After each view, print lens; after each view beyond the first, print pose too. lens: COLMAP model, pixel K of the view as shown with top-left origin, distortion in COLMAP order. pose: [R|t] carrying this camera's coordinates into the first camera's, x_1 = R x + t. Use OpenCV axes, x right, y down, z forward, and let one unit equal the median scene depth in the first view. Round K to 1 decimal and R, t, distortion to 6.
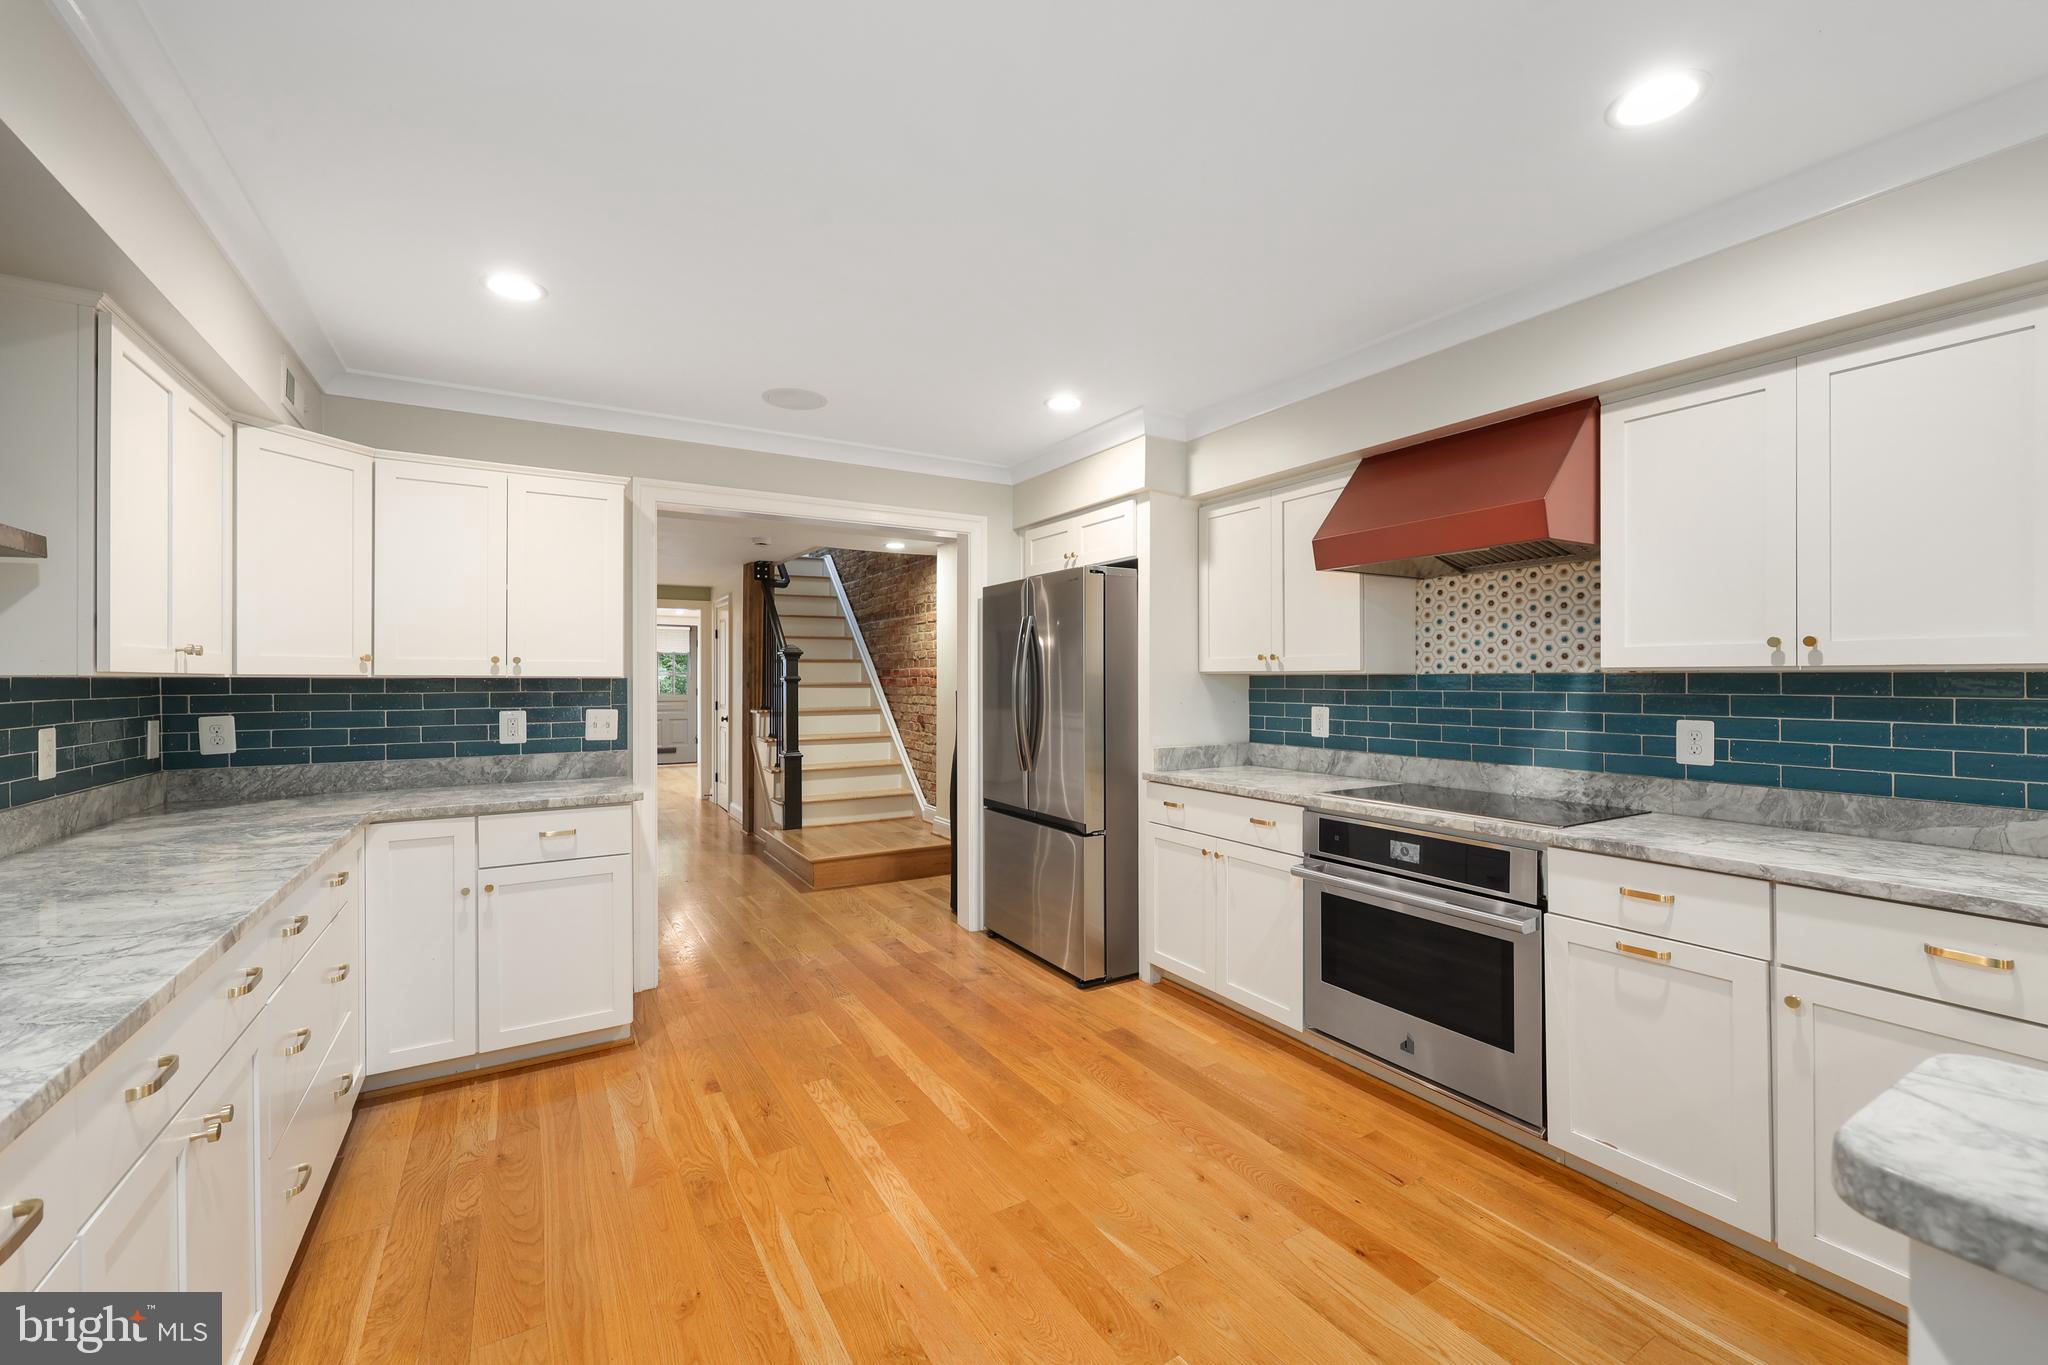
lens RADIAL K [[824.0, 0, 1028.2], [0, 824.0, 679.7], [0, 0, 1]] dist [-0.002506, 0.000059]
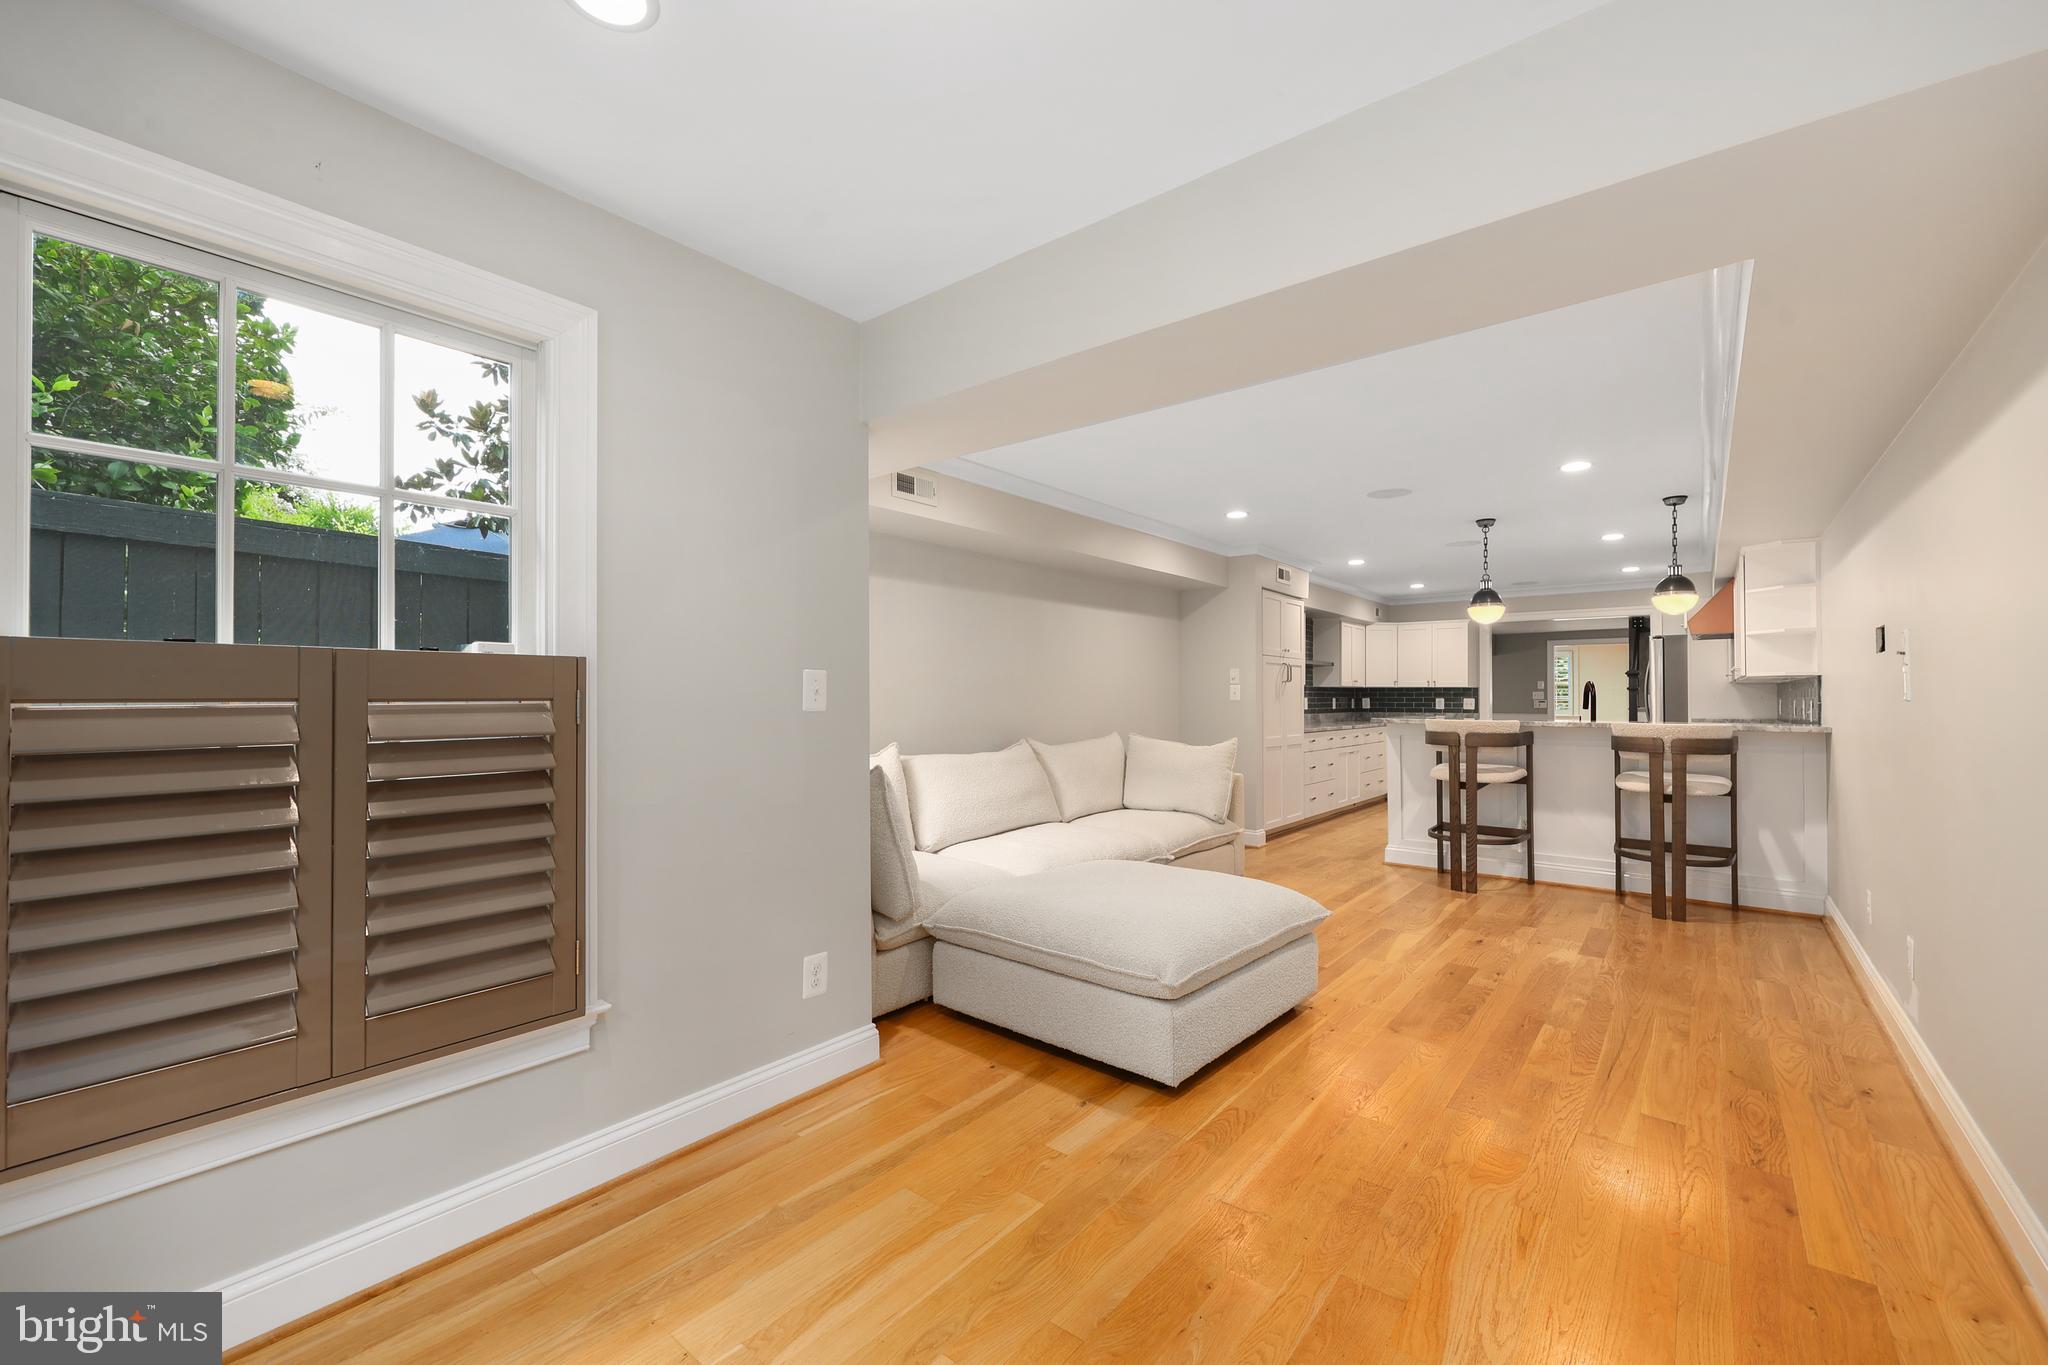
lens RADIAL K [[835.4, 0, 1024.0], [0, 835.4, 682.5], [0, 0, 1]] dist [0.002290, 0.000661]
pose [[0.336912, -0.013817, -0.941435, 1.922849], [-0.003648, 0.999866, -0.015980, 0.037466], [0.941529, 0.008818, 0.336816, -1.620478]]
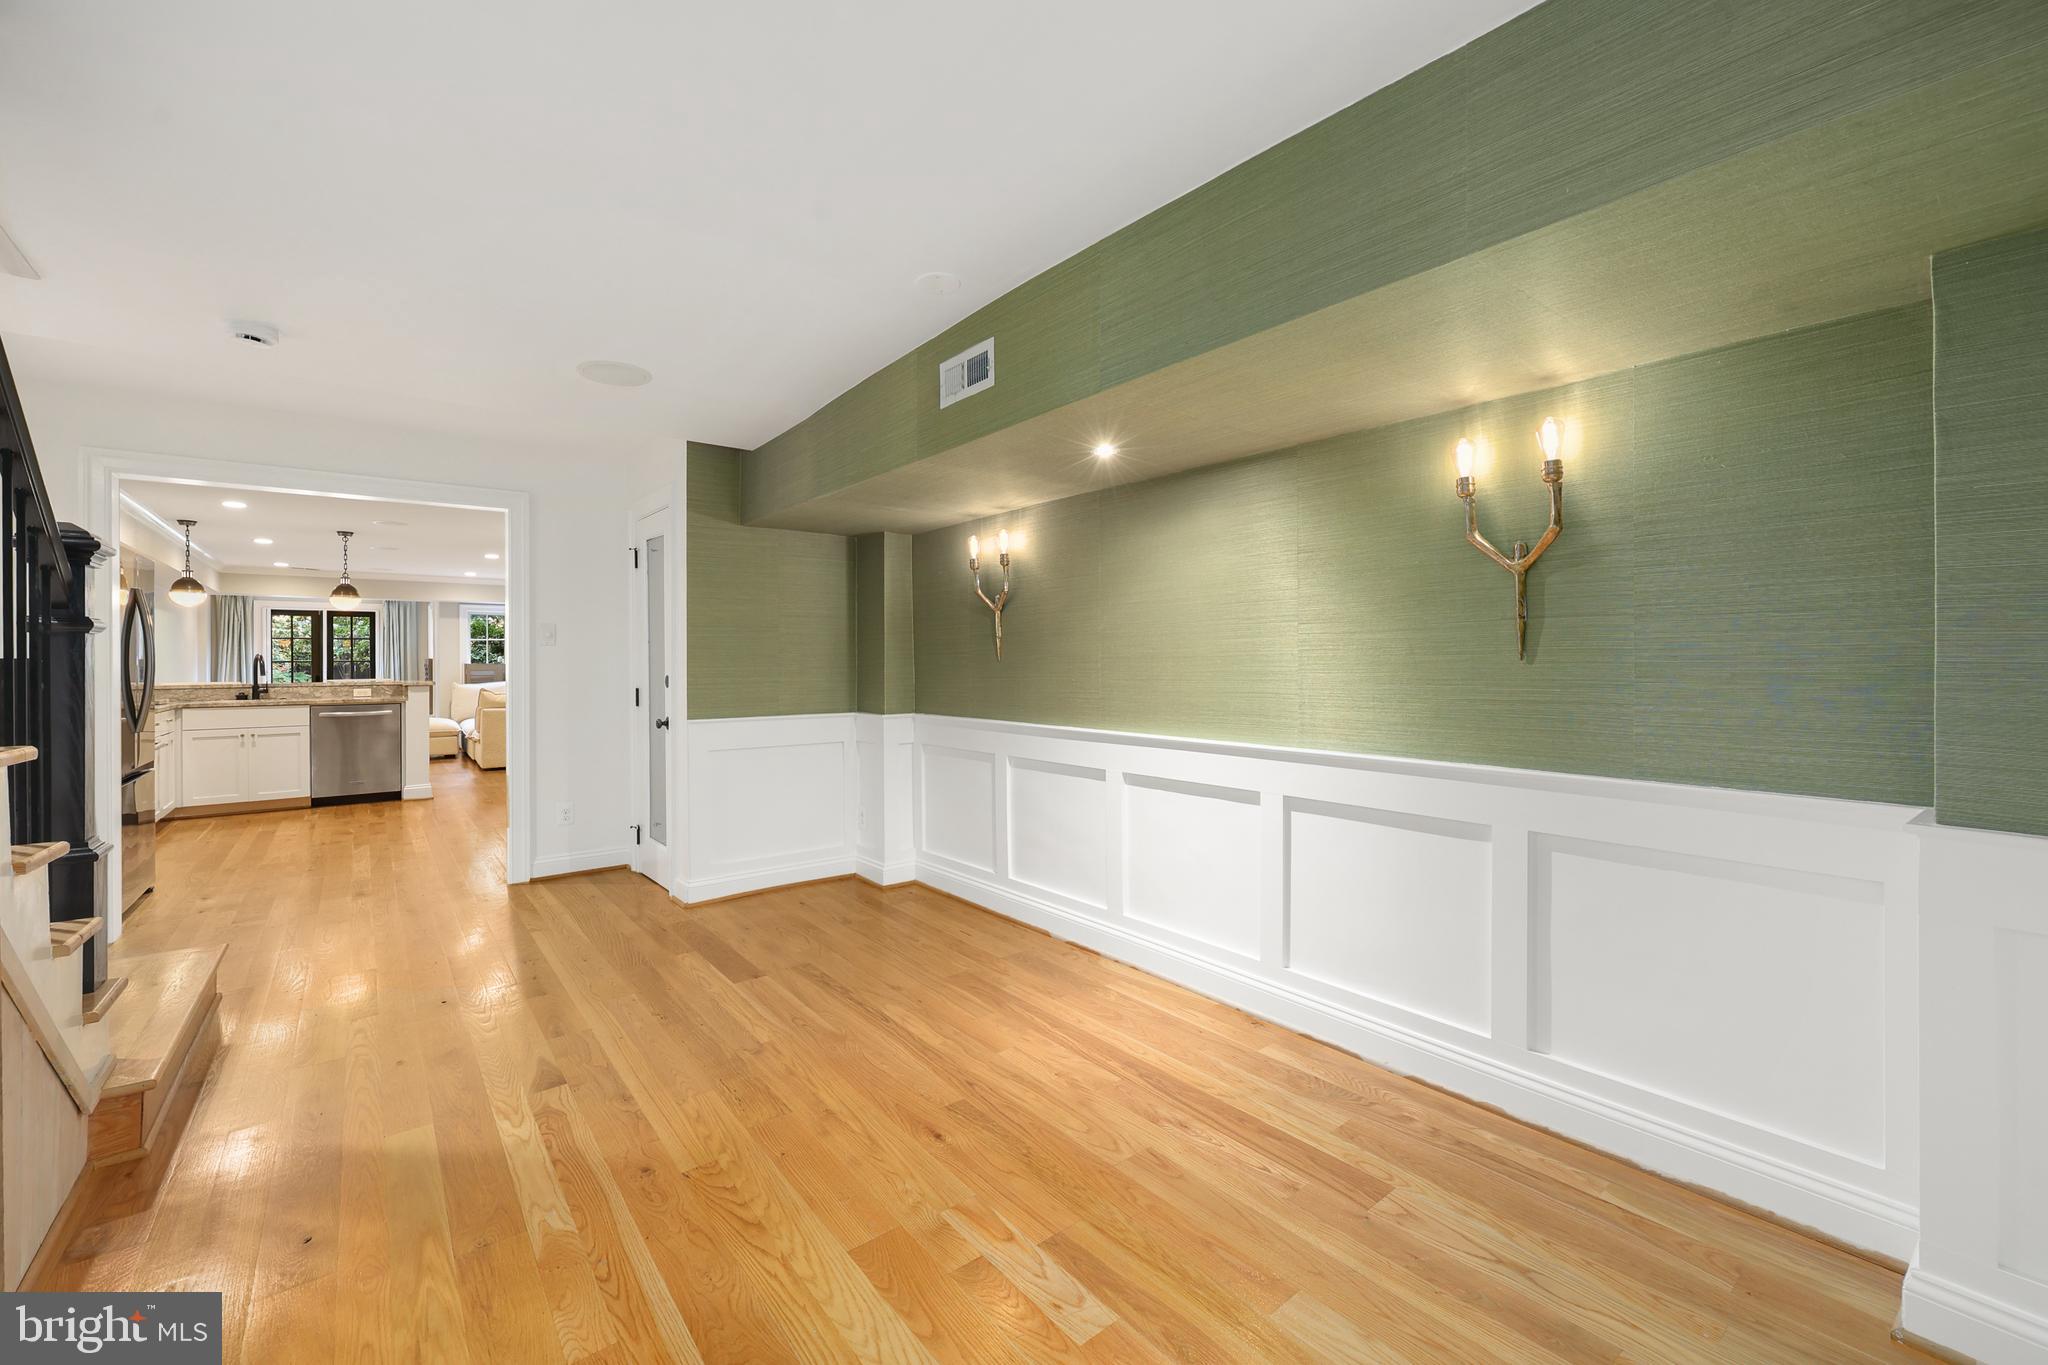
lens RADIAL K [[834.1, 0, 1024.0], [0, 834.1, 655.3], [0, 0, 1]] dist [-0.000624, -0.000134]
pose [[-0.991930, 0.004905, -0.126692, -1.313488], [0.005558, 0.999973, -0.004805, 0.027511], [0.126665, -0.005471, -0.991930, 2.899506]]
